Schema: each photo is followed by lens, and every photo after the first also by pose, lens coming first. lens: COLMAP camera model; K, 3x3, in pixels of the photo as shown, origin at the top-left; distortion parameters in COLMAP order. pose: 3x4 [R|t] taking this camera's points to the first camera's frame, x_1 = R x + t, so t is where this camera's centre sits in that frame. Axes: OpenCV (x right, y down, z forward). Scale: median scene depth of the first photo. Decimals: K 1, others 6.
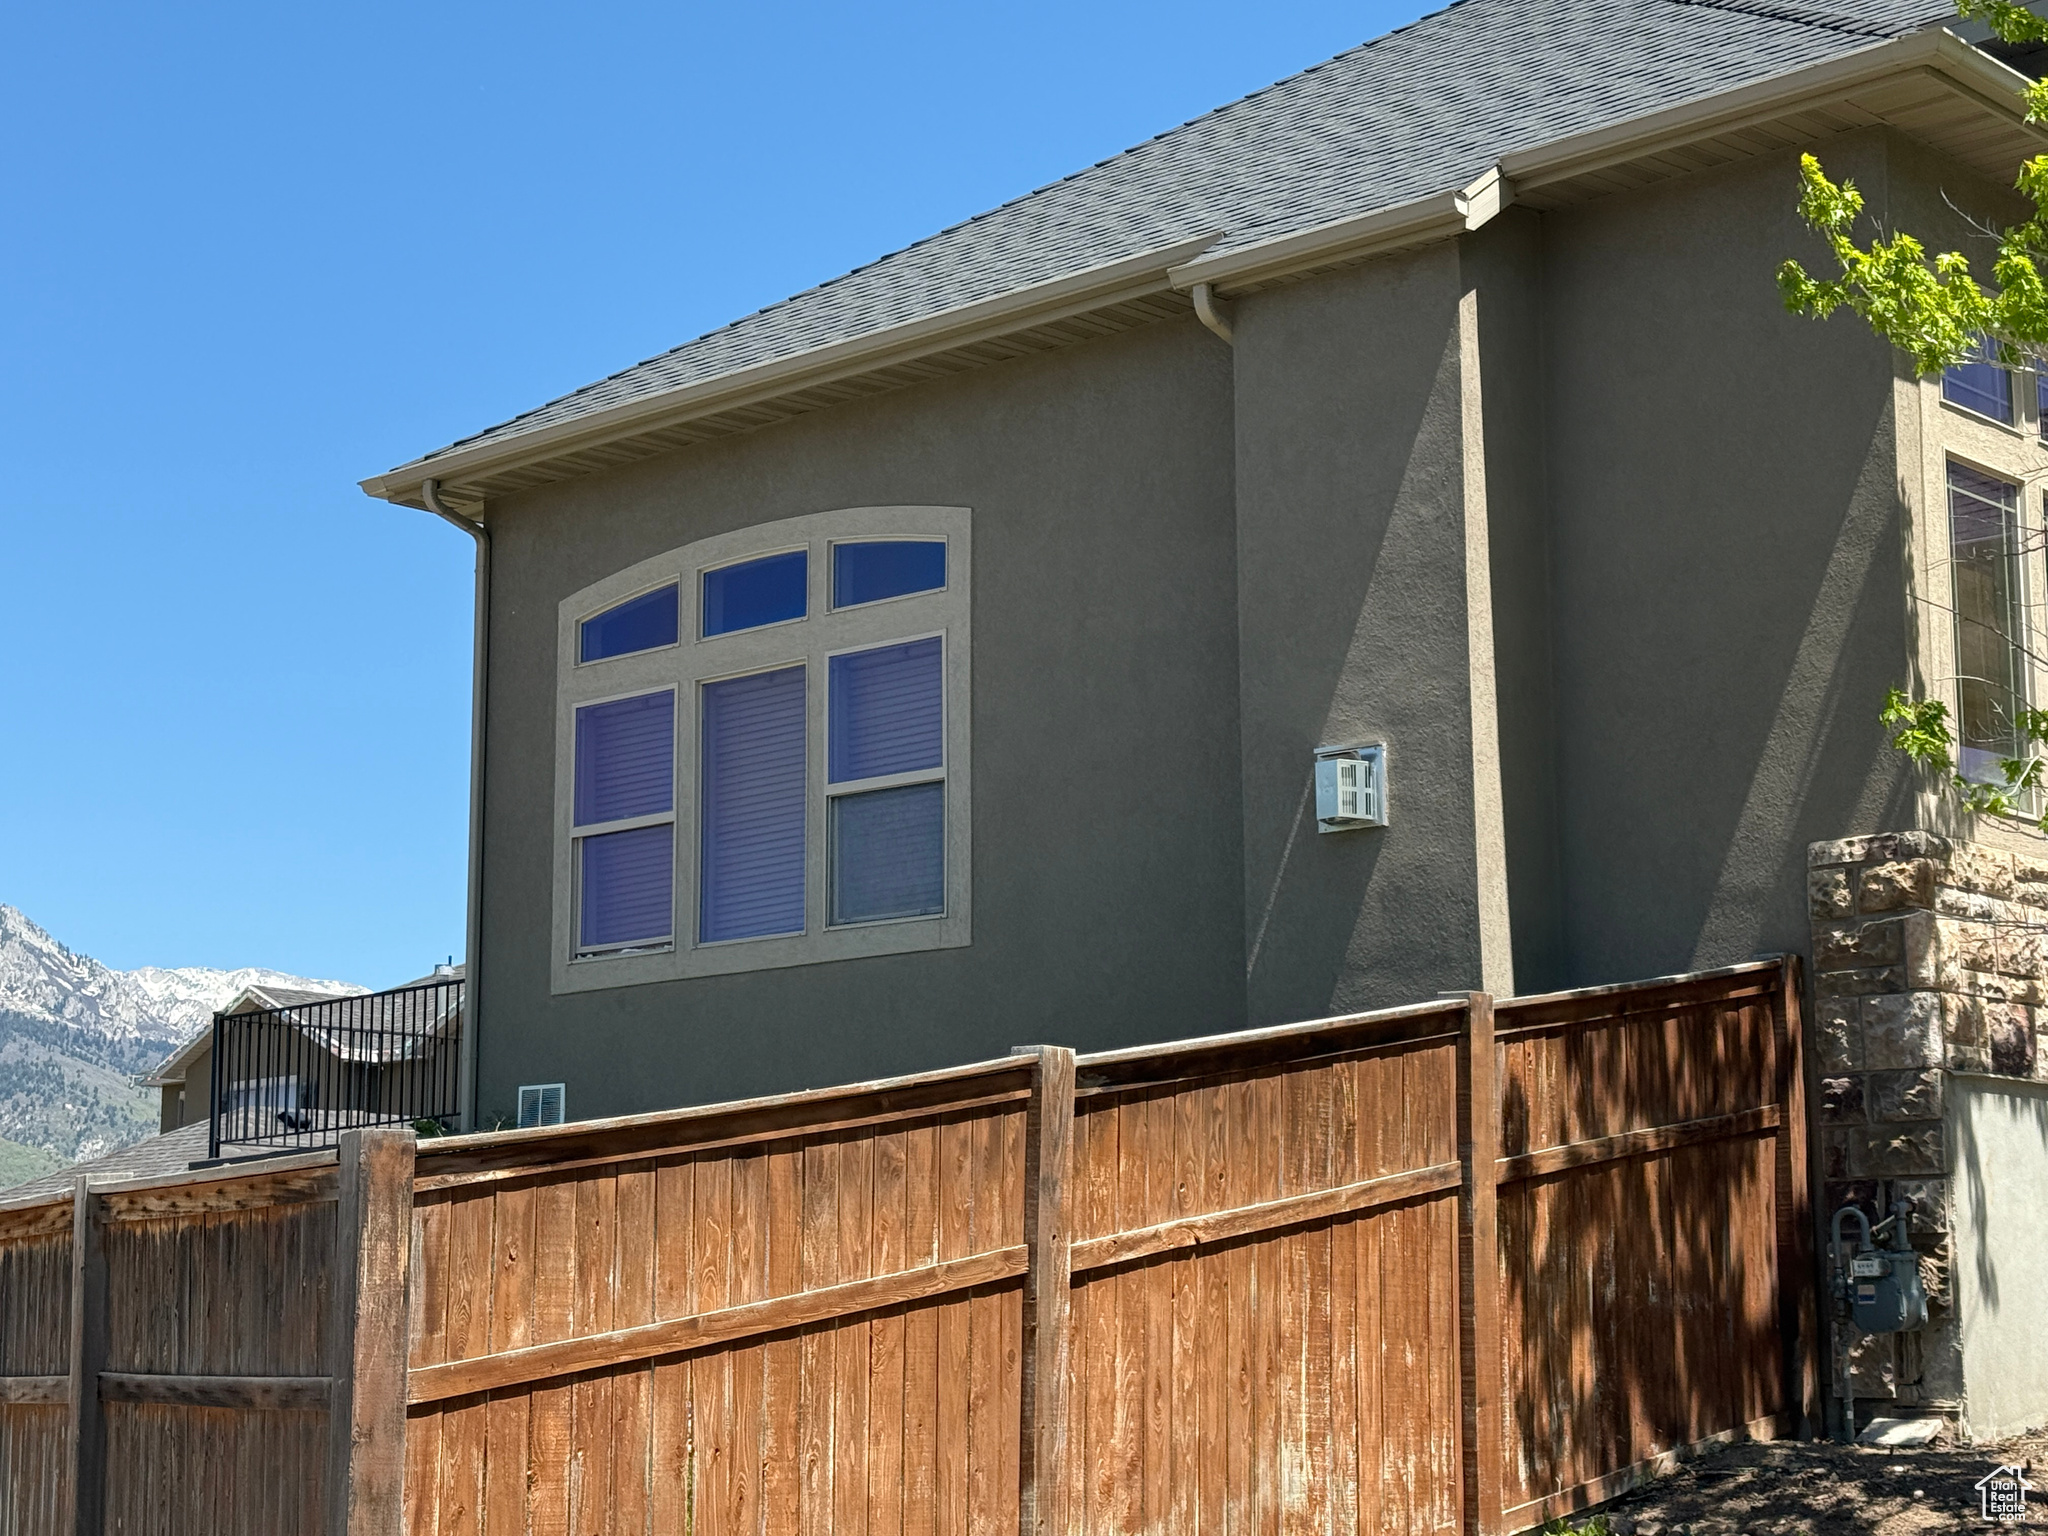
lens RADIAL K [[3432.1, 0, 1024.0], [0, 3432.1, 768.0], [0, 0, 1]] dist [0.031966, 0.023100]
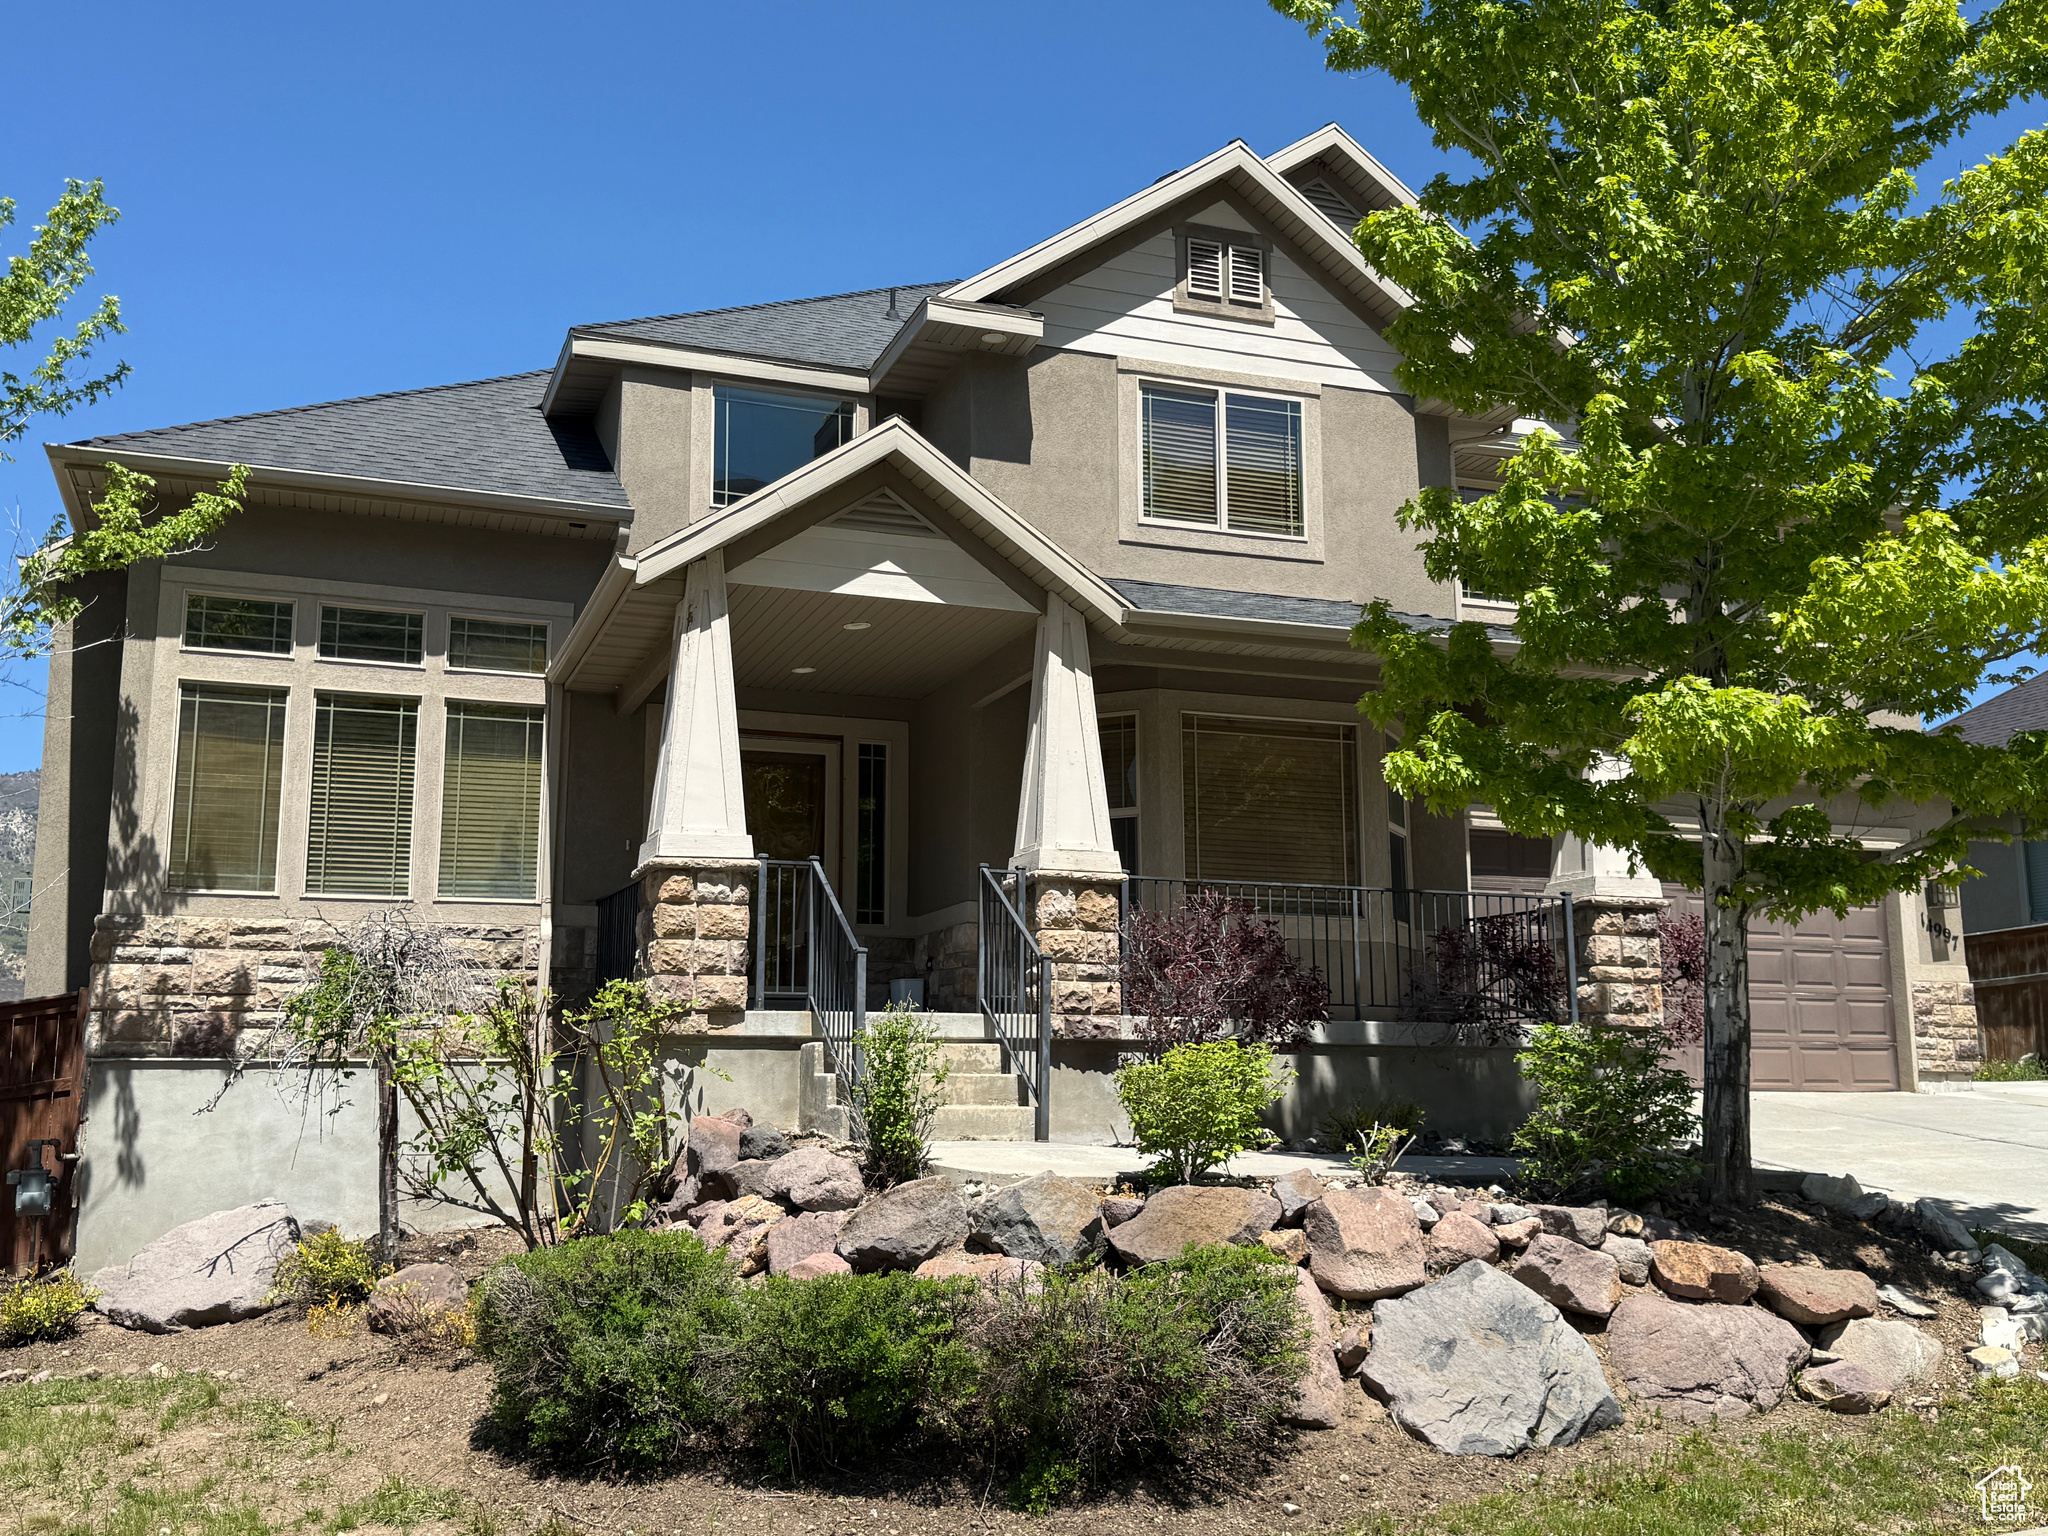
lens RADIAL K [[1930.0, 0, 1024.0], [0, 1930.0, 768.0], [0, 0, 1]] dist [0.160159, -0.345415]
pose [[0.886474, -0.078219, -0.456120, 1.091287], [0.079845, 0.996683, -0.015740, -0.001585], [0.455839, -0.022466, 0.889779, 0.354567]]
